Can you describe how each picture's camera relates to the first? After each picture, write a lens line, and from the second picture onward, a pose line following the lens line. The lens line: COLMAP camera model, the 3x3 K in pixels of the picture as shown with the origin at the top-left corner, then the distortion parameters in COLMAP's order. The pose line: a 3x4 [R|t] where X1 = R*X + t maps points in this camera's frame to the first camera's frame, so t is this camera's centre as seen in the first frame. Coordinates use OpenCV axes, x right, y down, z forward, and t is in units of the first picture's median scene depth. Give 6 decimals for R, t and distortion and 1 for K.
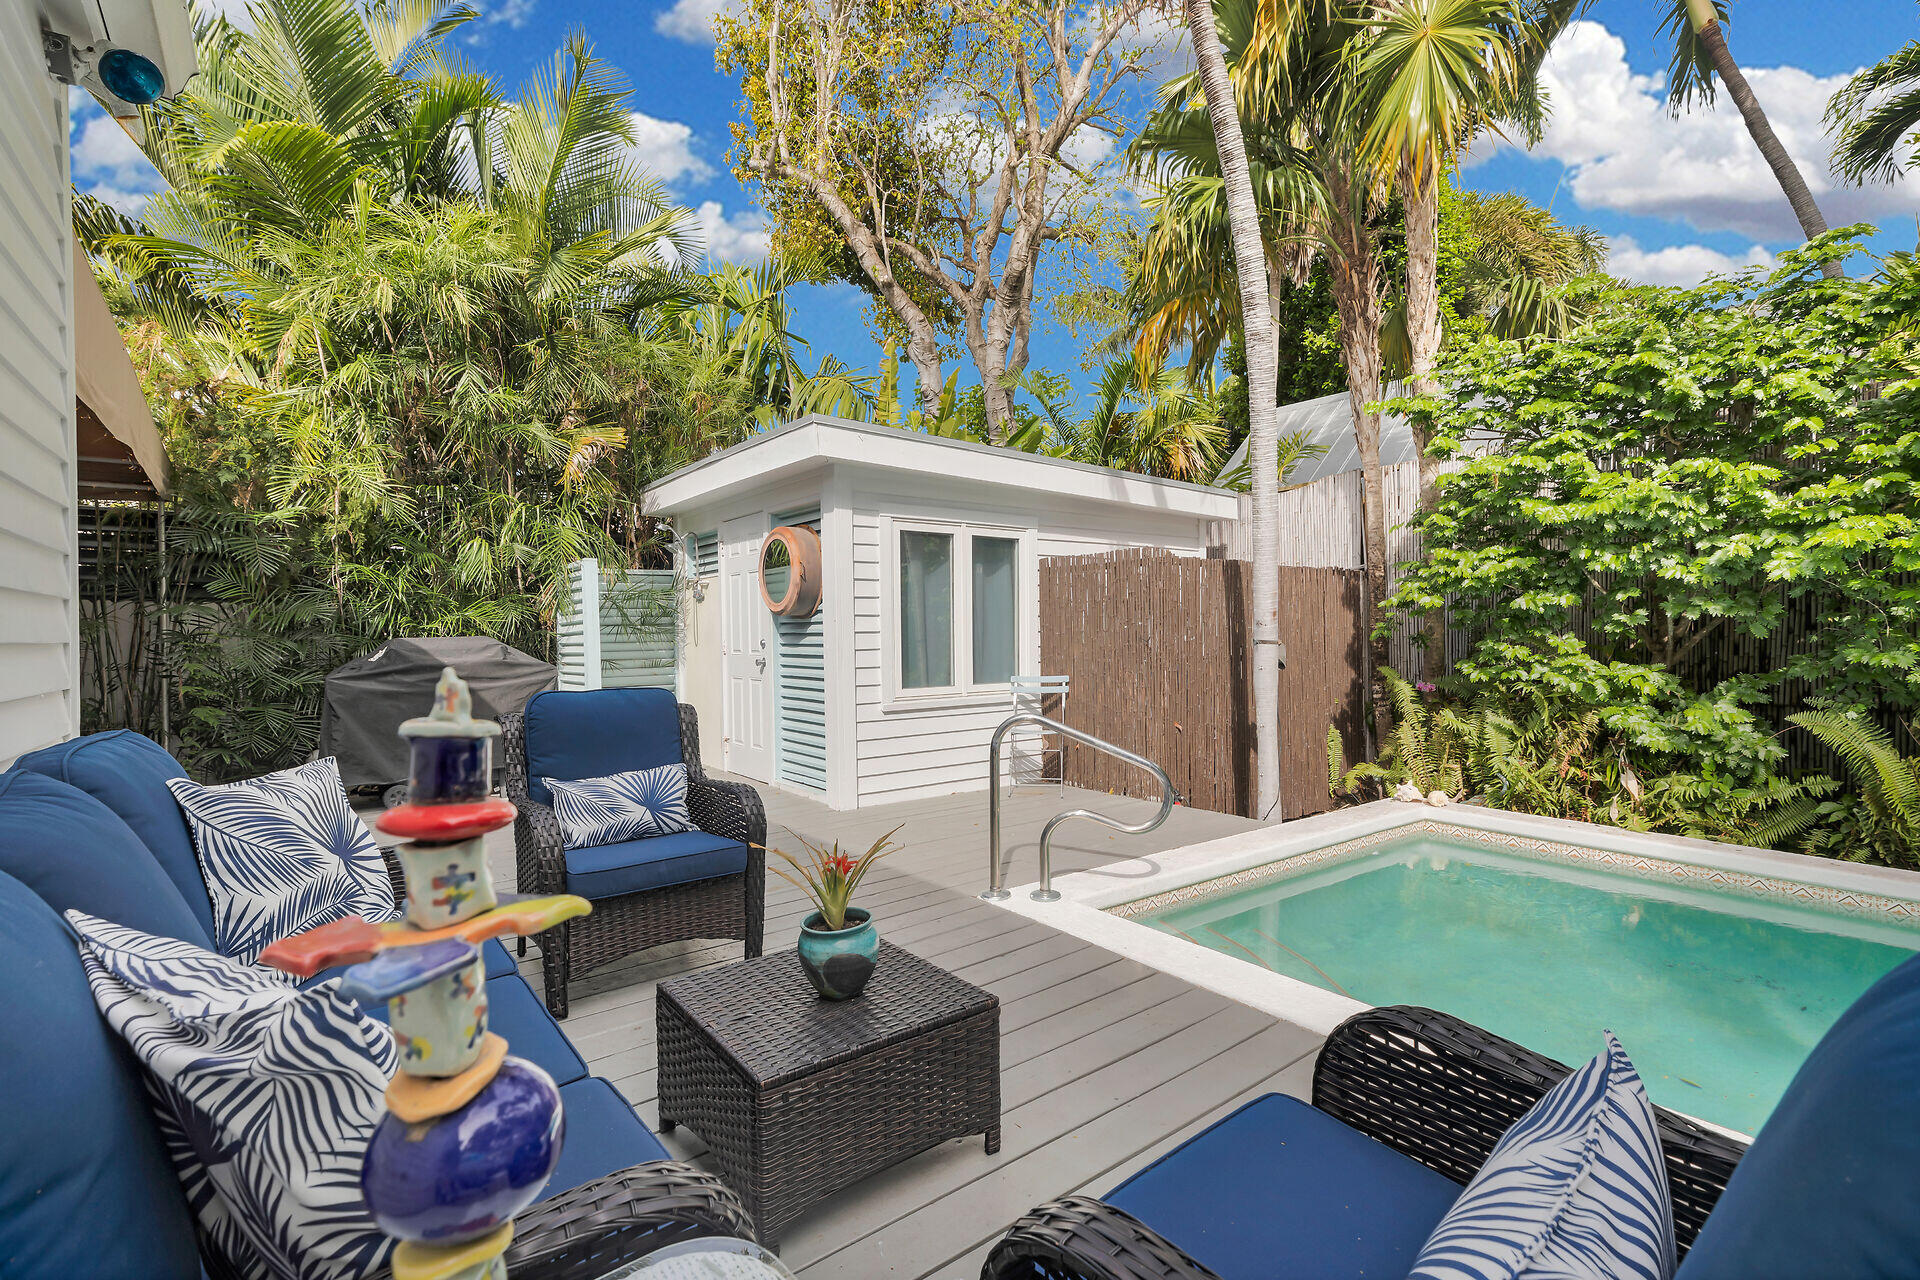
lens RADIAL K [[859.1, 0, 963.5], [0, 859.1, 636.9], [0, 0, 1]] dist [0.001343, -0.000064]
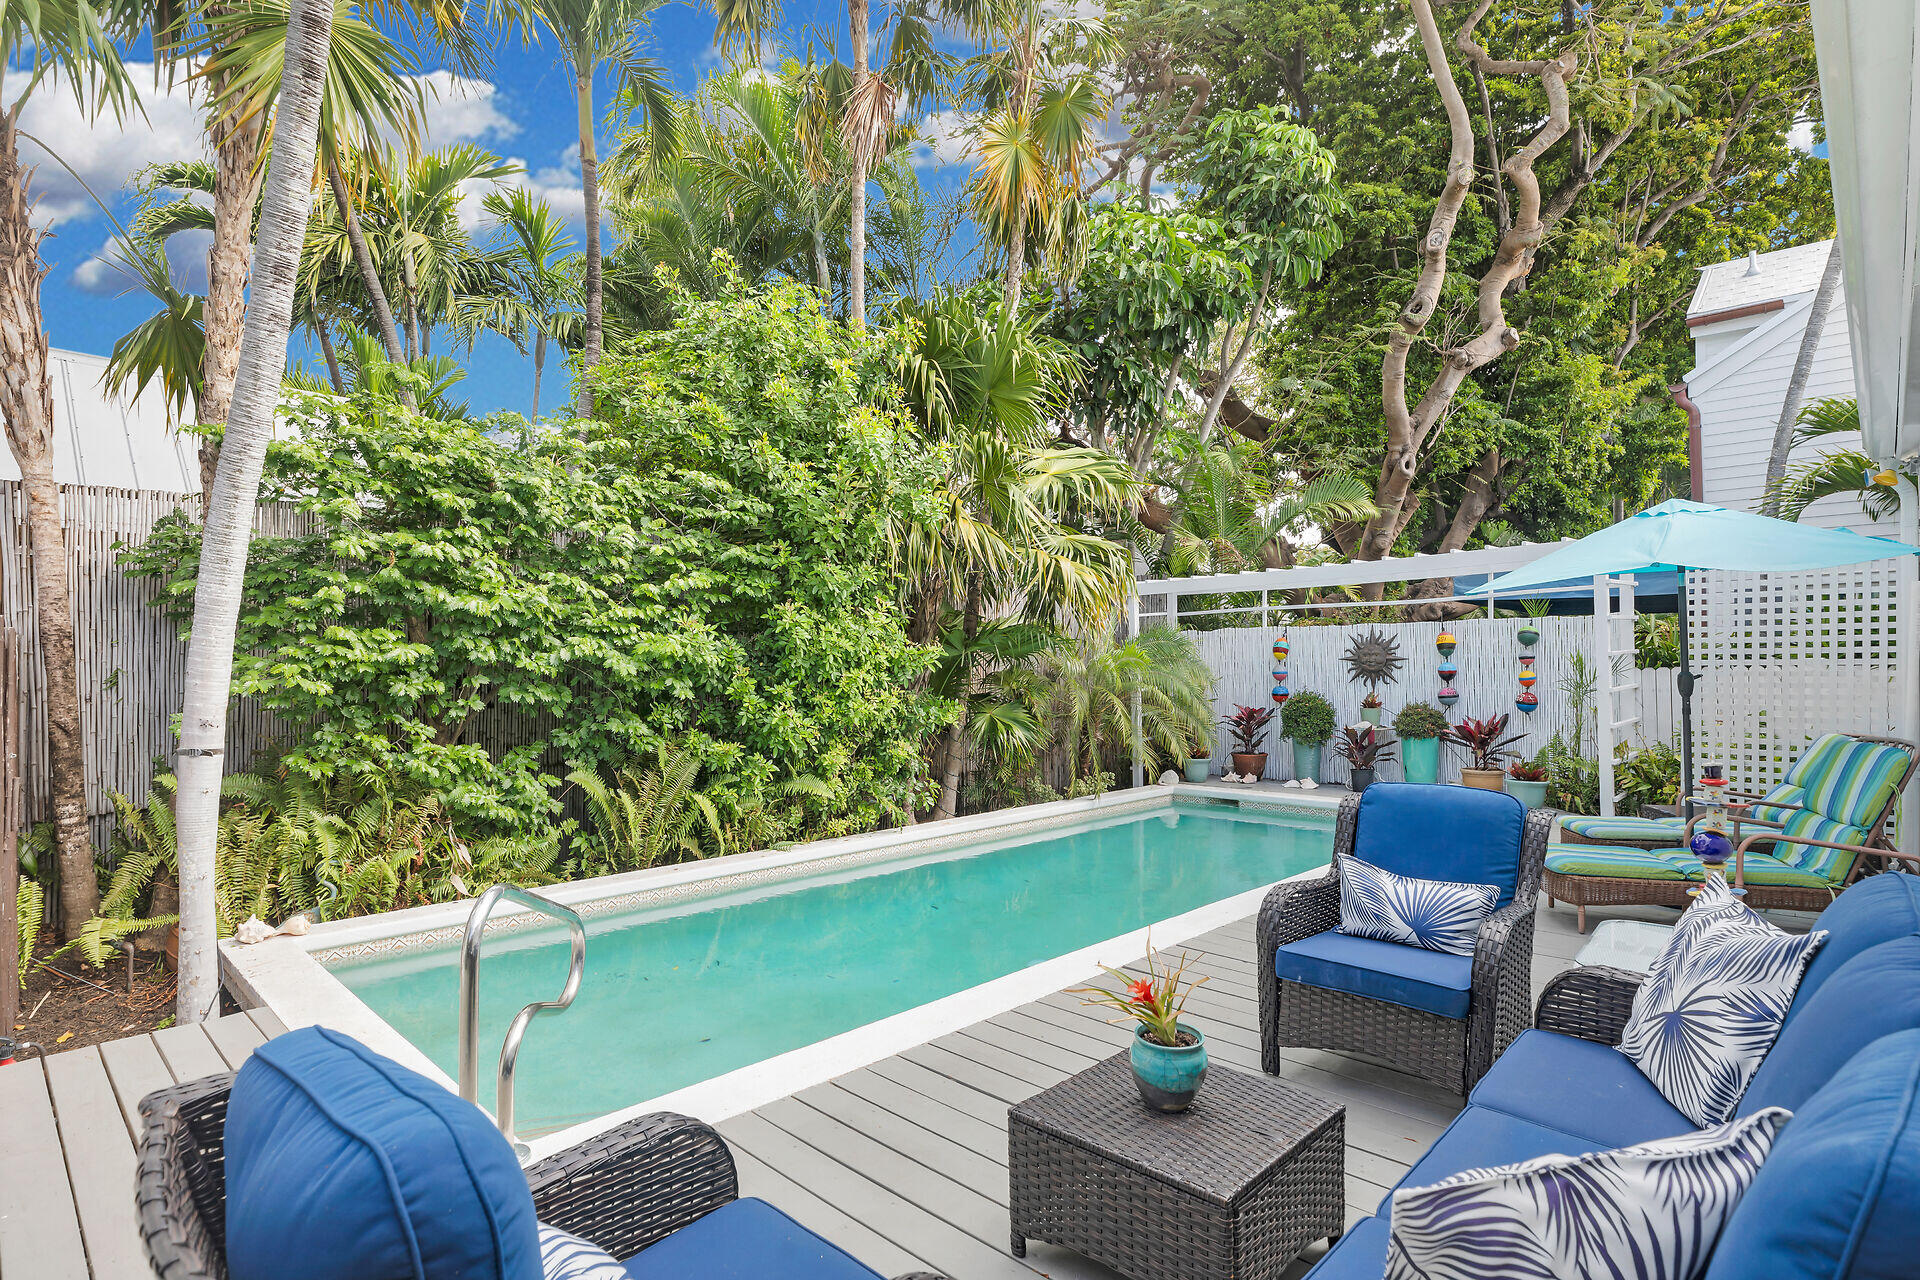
lens RADIAL K [[961.1, 0, 947.3], [0, 961.1, 637.9], [0, 0, 1]] dist [-0.000014, 0.000379]
pose [[-0.137501, 0.041799, 0.989619, -0.393771], [0.015838, 0.999074, -0.039998, -0.034872], [-0.990375, 0.010174, -0.138036, 0.427877]]
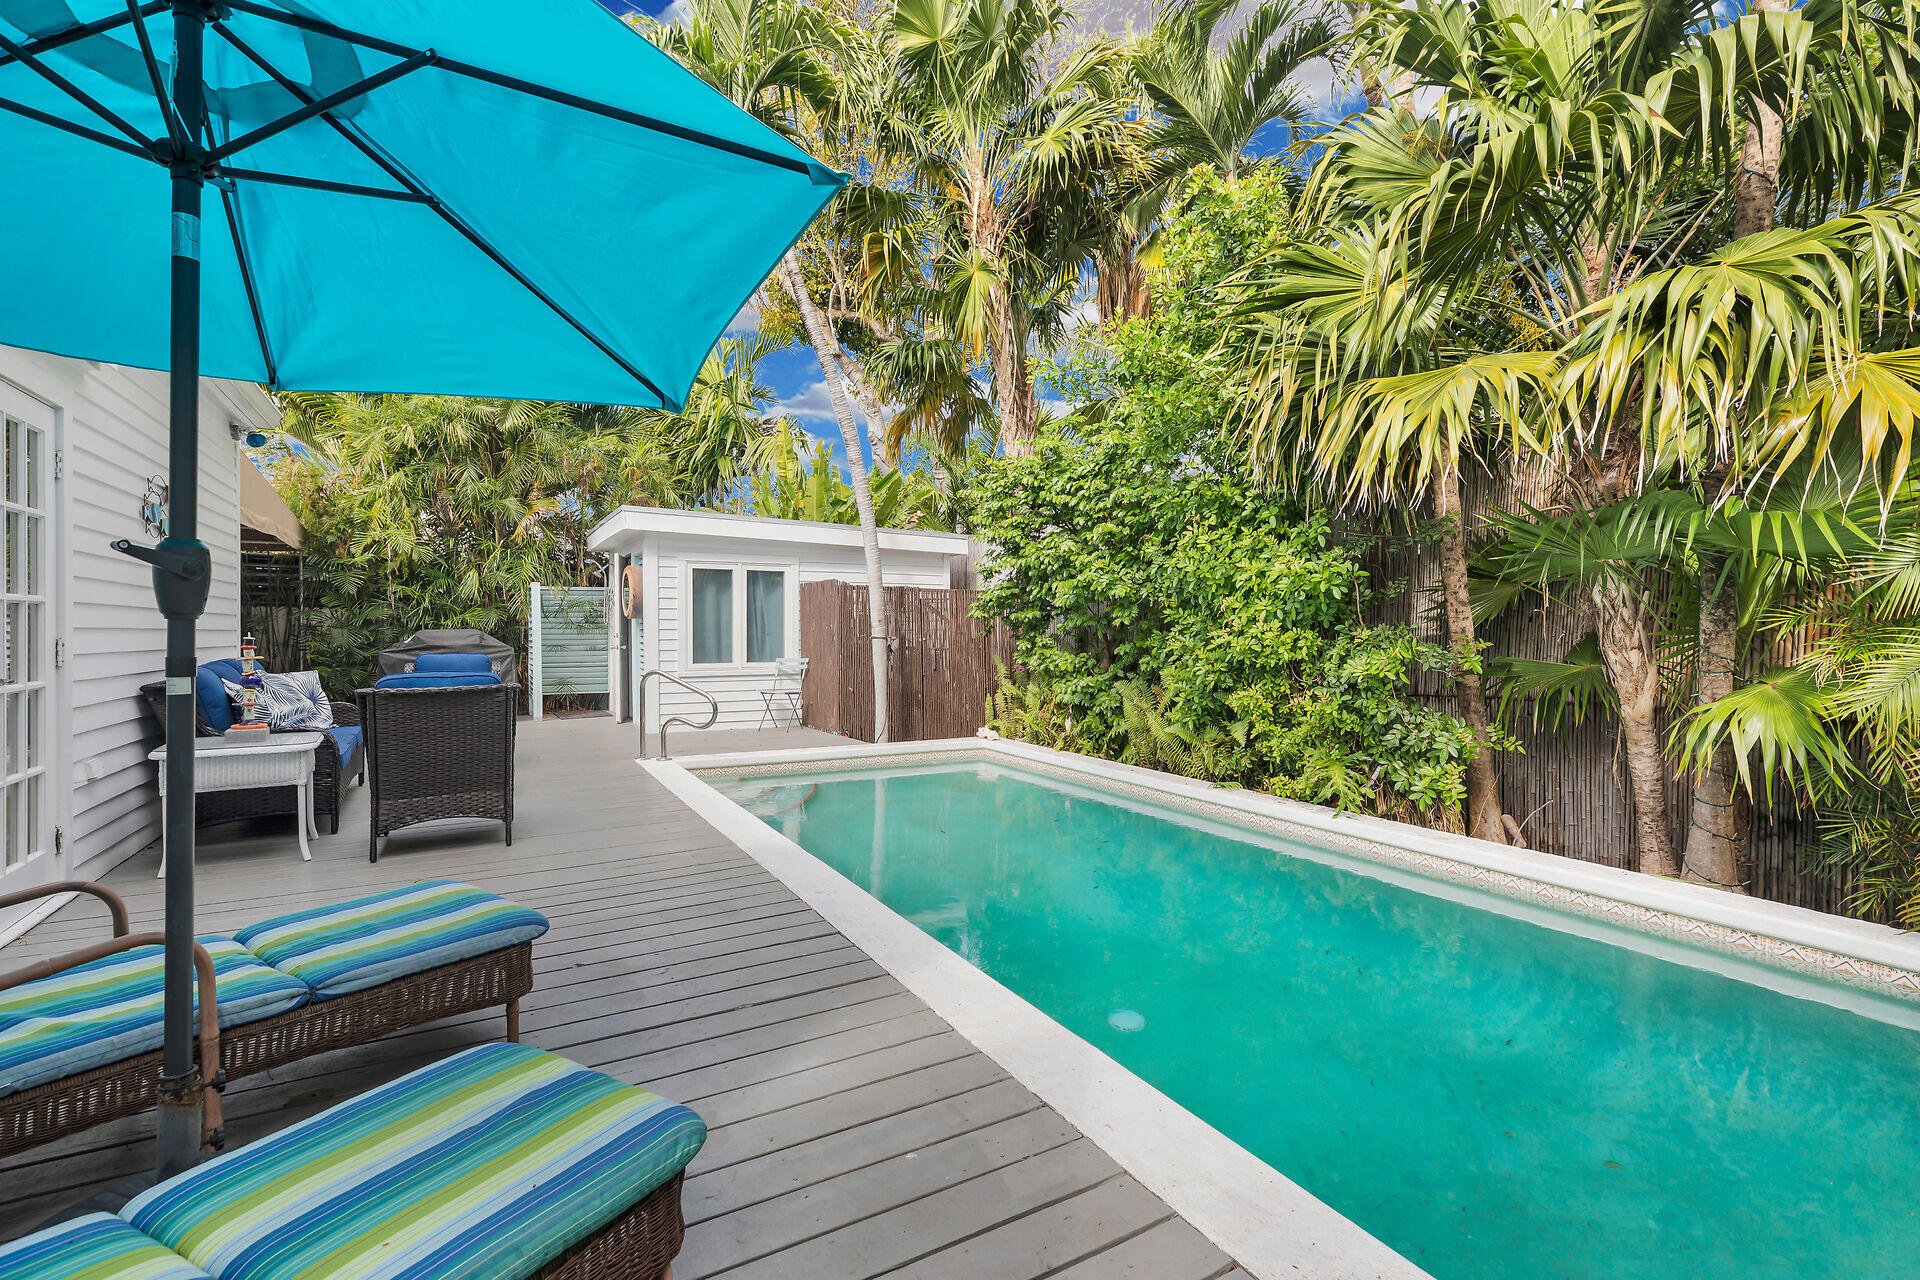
lens RADIAL K [[859.1, 0, 958.5], [0, 859.1, 633.7], [0, 0, 1]] dist [0.001343, -0.000064]
pose [[0.990712, 0.011926, -0.135452, 0.640630], [-0.011799, 0.999929, 0.001744, -0.006218], [0.135463, -0.000129, 0.990782, -0.561108]]
